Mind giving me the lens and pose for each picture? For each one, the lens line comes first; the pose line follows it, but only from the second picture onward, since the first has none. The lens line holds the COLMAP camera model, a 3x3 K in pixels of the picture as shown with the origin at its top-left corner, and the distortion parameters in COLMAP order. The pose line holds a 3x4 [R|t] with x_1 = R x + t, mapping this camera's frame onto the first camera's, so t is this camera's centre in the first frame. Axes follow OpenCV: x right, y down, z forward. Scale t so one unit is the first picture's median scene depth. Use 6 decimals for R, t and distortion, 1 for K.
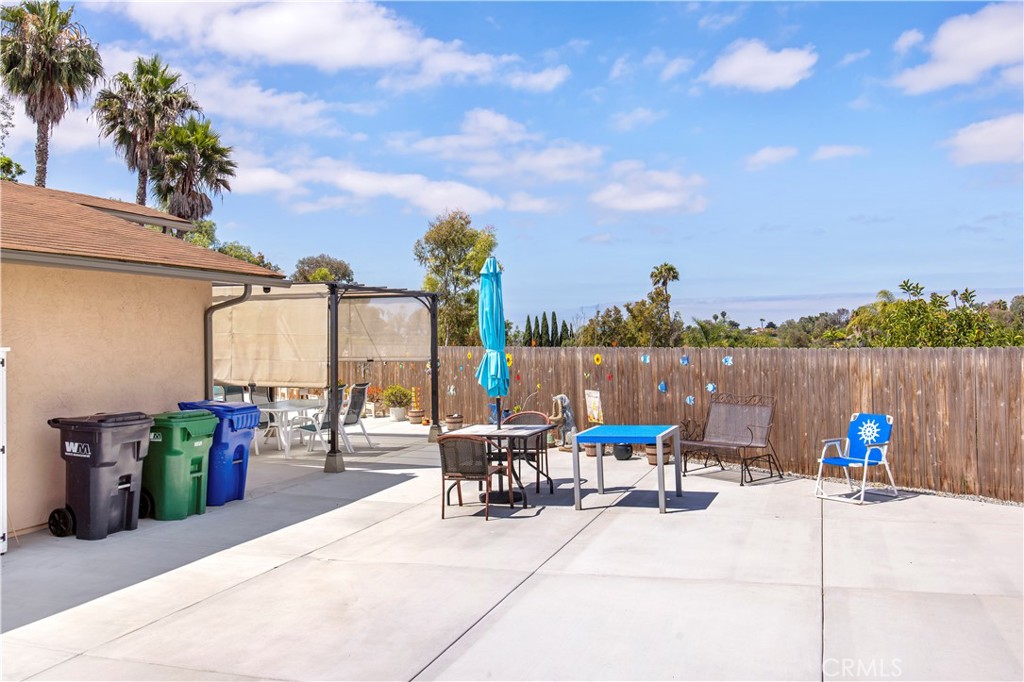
lens RADIAL K [[863.1, 0, 511.0], [0, 863.1, 339.4], [0, 0, 1]] dist [0.017197, 0.011667]
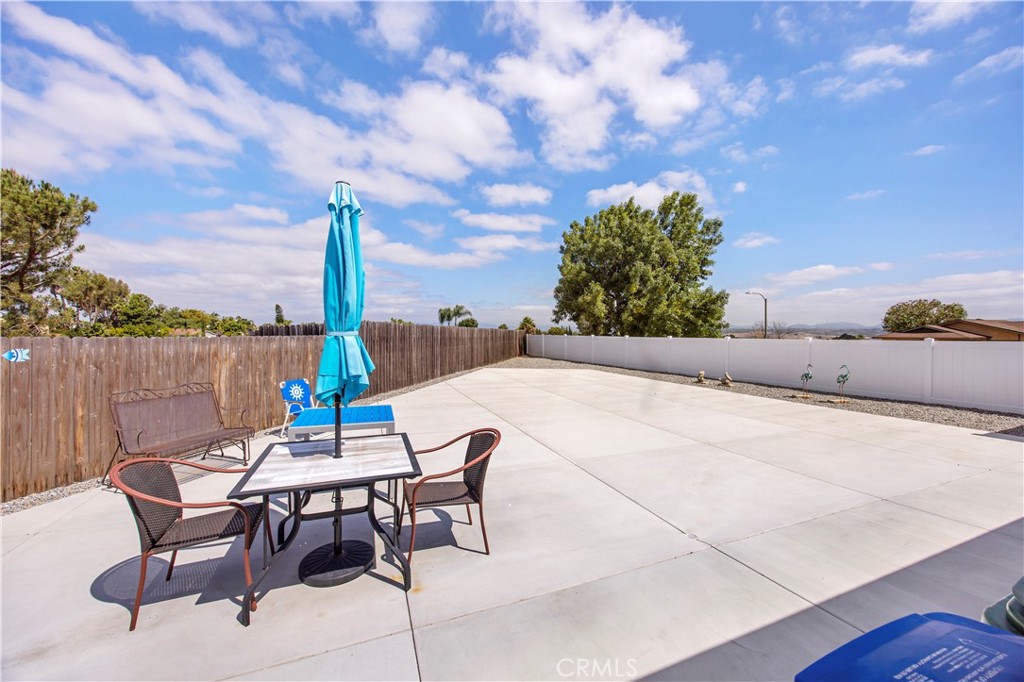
lens RADIAL K [[401.4, 0, 509.9], [0, 401.4, 339.3], [0, 0, 1]] dist [0.013648, 0.000127]
pose [[-0.666408, 0.003745, 0.745578, -0.121353], [0.003928, 0.999991, -0.001512, 0.006341], [-0.745577, 0.001921, -0.666417, 0.417237]]
